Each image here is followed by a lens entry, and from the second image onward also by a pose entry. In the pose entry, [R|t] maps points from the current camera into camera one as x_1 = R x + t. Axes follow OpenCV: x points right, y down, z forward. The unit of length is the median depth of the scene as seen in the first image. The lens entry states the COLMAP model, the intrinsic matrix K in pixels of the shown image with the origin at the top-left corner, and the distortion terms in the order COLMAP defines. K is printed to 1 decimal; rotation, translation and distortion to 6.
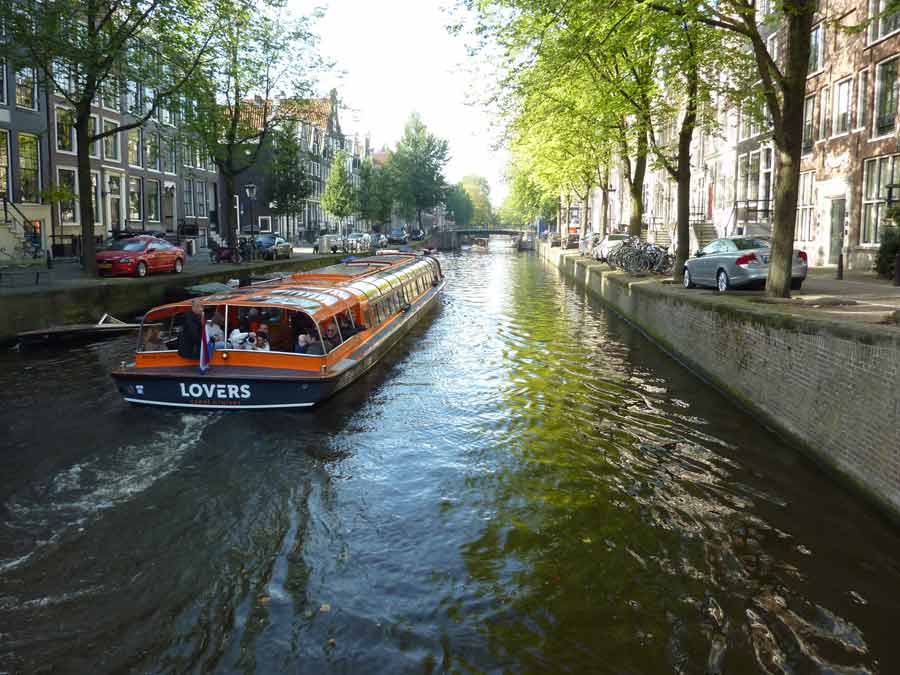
lens RADIAL K [[692.7, 0, 450.1], [0, 692.7, 335.2], [0, 0, 1]] dist [-0.015307, -0.000339]
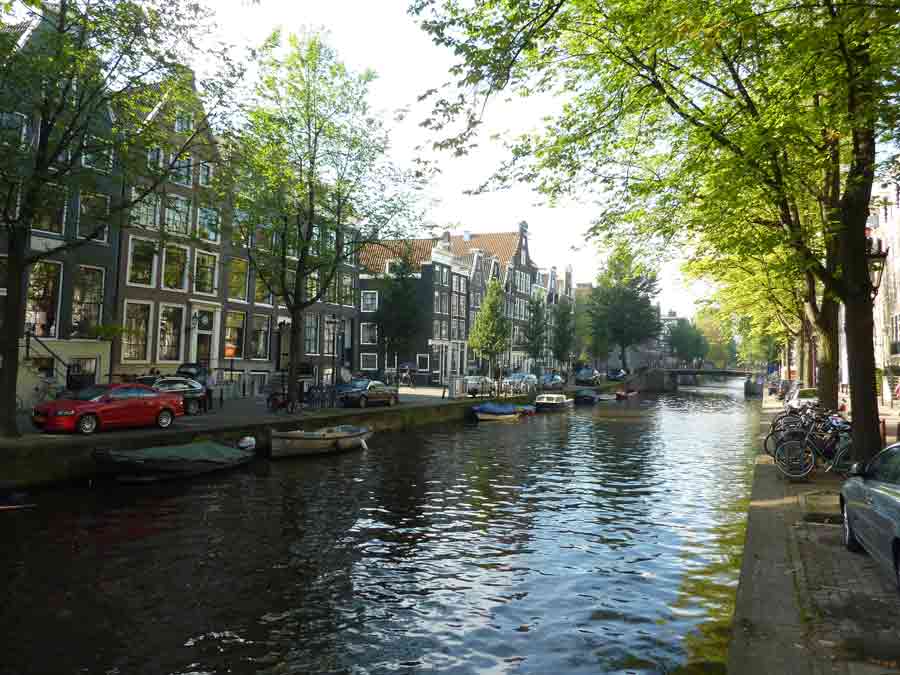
lens RADIAL K [[692.7, 0, 449.2], [0, 692.7, 337.0], [0, 0, 1]] dist [-0.015307, -0.000339]
pose [[0.941583, 0.000045, -0.336780, 0.072808], [-0.064247, 0.981659, -0.179493, -0.028878], [0.330595, 0.190645, 0.924317, 0.146623]]
